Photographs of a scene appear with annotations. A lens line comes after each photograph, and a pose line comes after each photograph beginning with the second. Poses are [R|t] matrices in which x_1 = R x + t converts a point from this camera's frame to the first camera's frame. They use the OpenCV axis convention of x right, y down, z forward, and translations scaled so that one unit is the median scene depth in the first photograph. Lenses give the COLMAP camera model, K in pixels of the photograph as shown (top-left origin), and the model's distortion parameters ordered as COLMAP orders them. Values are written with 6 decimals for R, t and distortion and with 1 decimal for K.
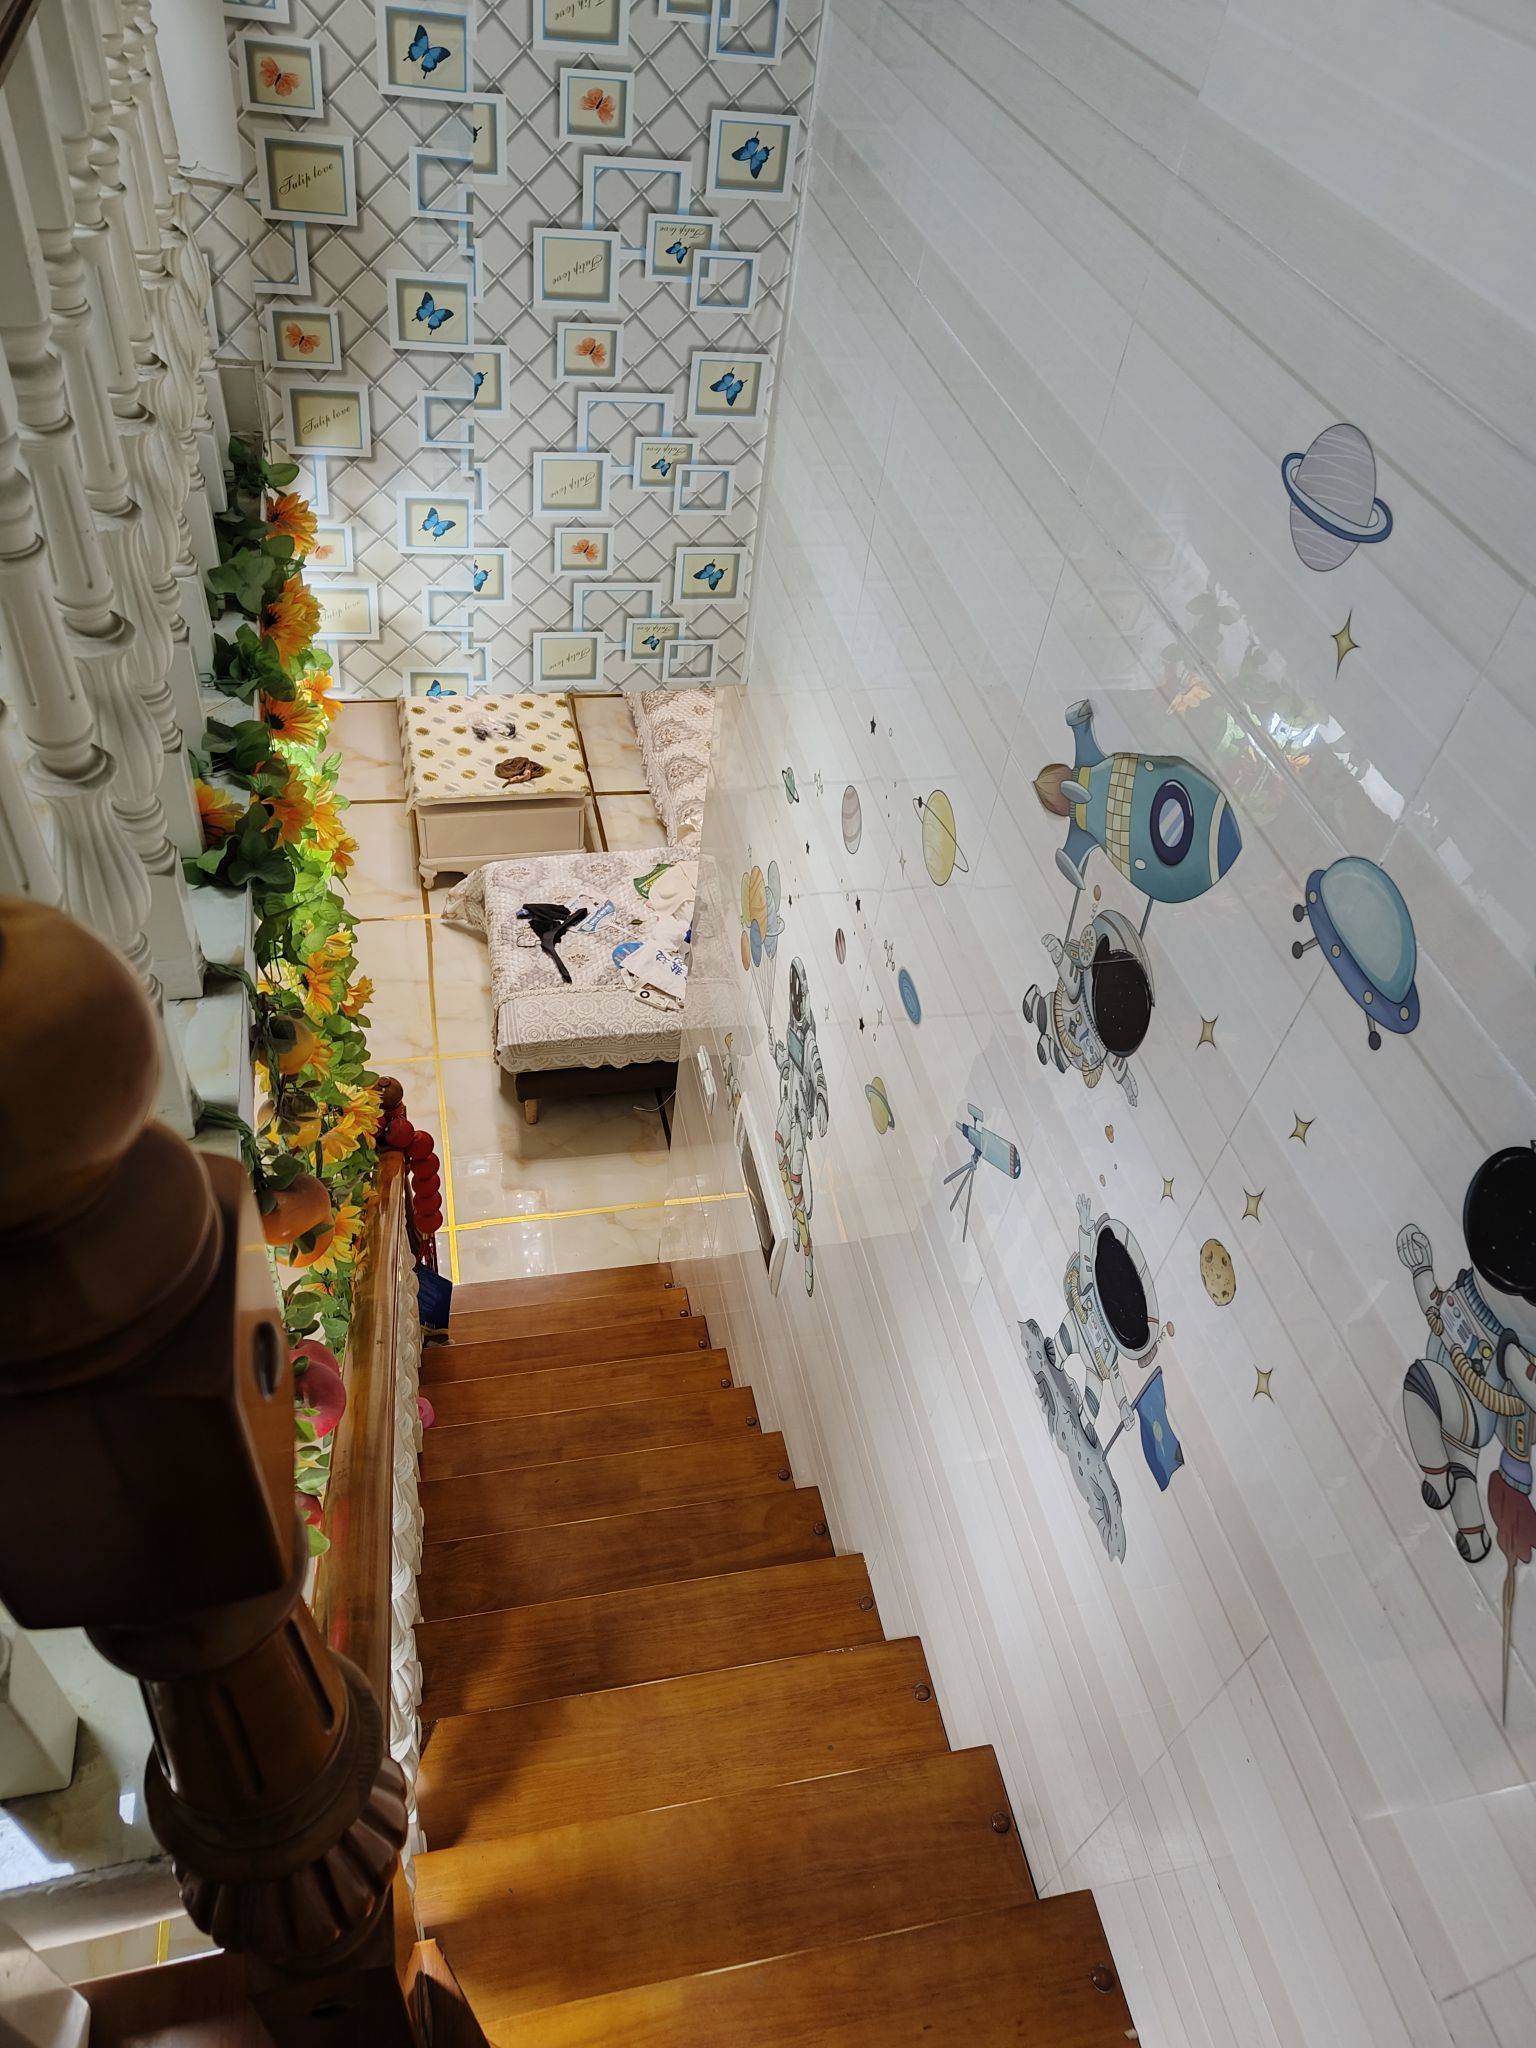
lens RADIAL K [[1423.8, 0, 770.7], [0, 1423.8, 1024.2], [0, 0, 1]] dist [0.011962, 0.000338]
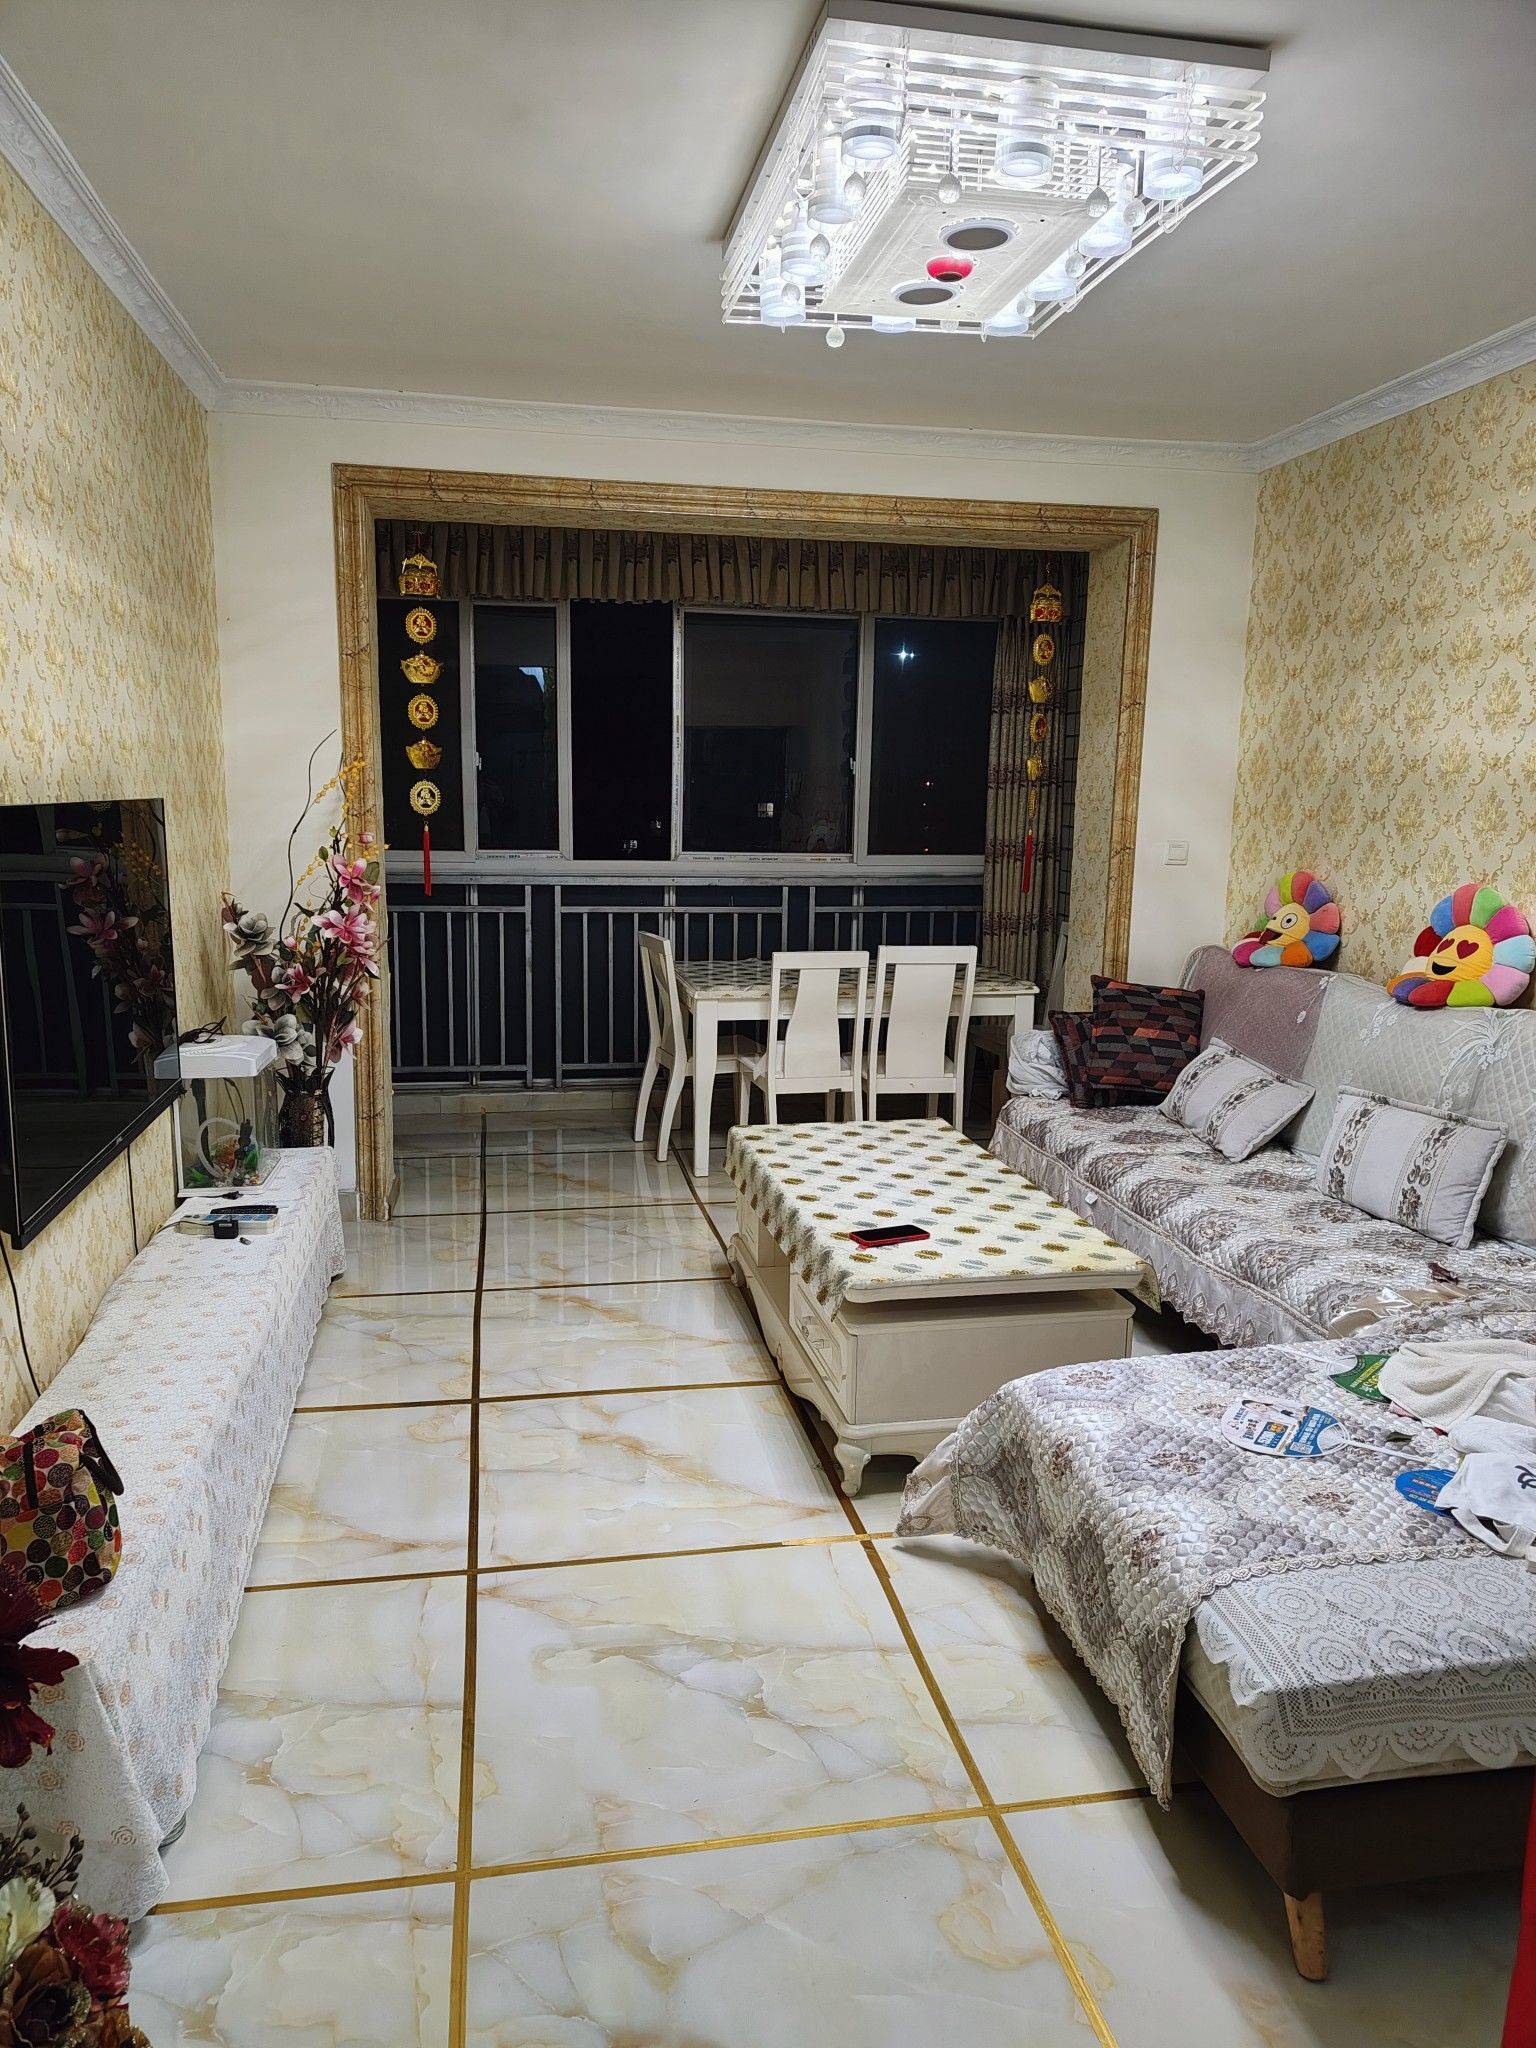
lens RADIAL K [[1423.8, 0, 764.2], [0, 1423.8, 1025.4], [0, 0, 1]] dist [0.011962, 0.000338]
pose [[0.994130, -0.093520, -0.054403, -0.244952], [0.044225, 0.810157, -0.584543, 0.074351], [0.098742, 0.578705, 0.809537, 0.512871]]
